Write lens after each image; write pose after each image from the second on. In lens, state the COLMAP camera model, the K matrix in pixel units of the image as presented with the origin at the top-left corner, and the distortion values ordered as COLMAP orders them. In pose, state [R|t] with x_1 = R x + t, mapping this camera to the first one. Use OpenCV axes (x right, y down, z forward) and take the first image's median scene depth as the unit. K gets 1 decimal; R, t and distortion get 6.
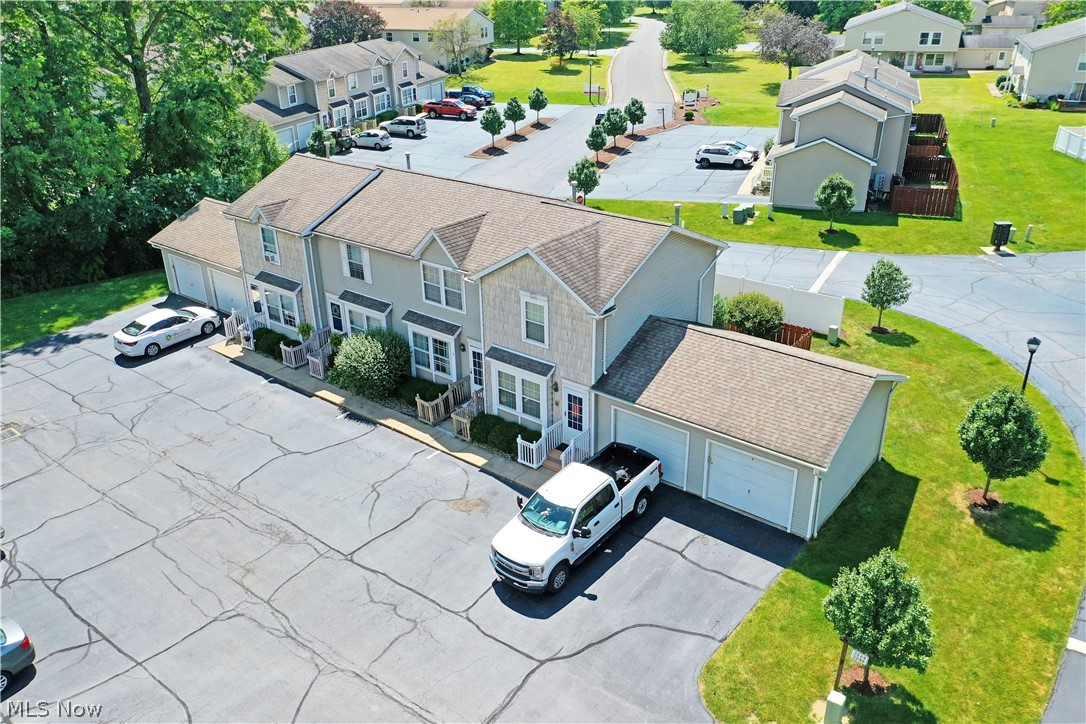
lens RADIAL K [[868.1, 0, 540.3], [0, 868.1, 368.1], [0, 0, 1]] dist [0.017786, 0.006922]
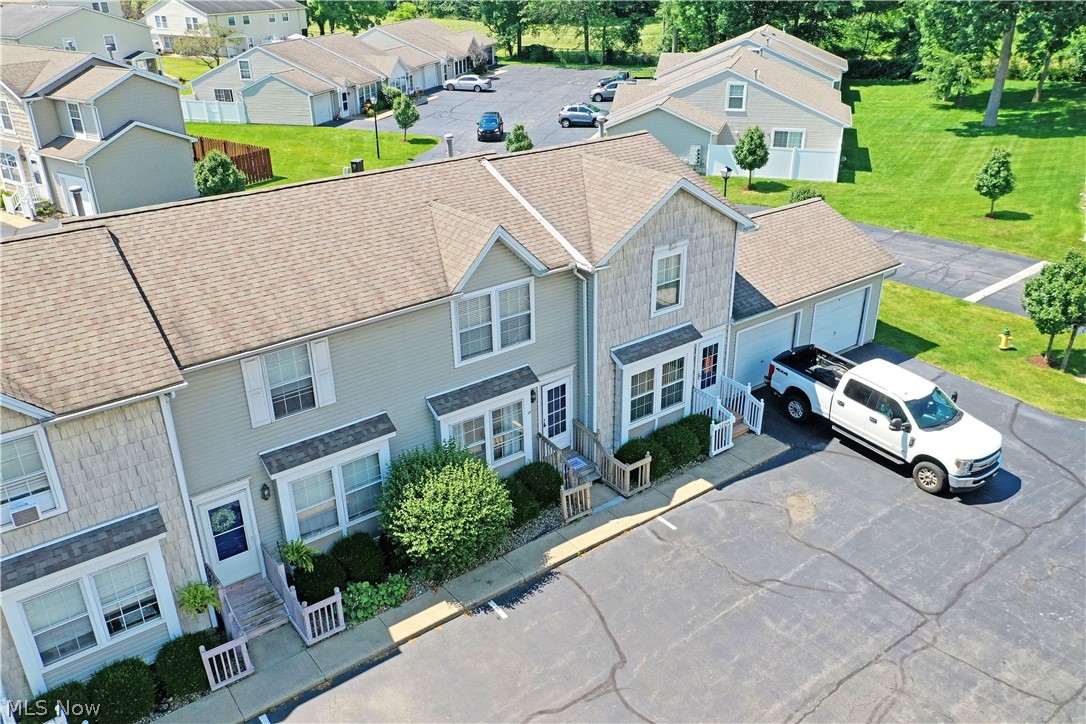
lens RADIAL K [[868.1, 0, 541.8], [0, 868.1, 351.0], [0, 0, 1]] dist [0.017786, 0.006922]
pose [[0.242287, -0.386270, 0.889996, -0.663580], [0.427209, 0.866086, 0.259592, -0.222175], [-0.871085, 0.317319, 0.374860, 0.751218]]
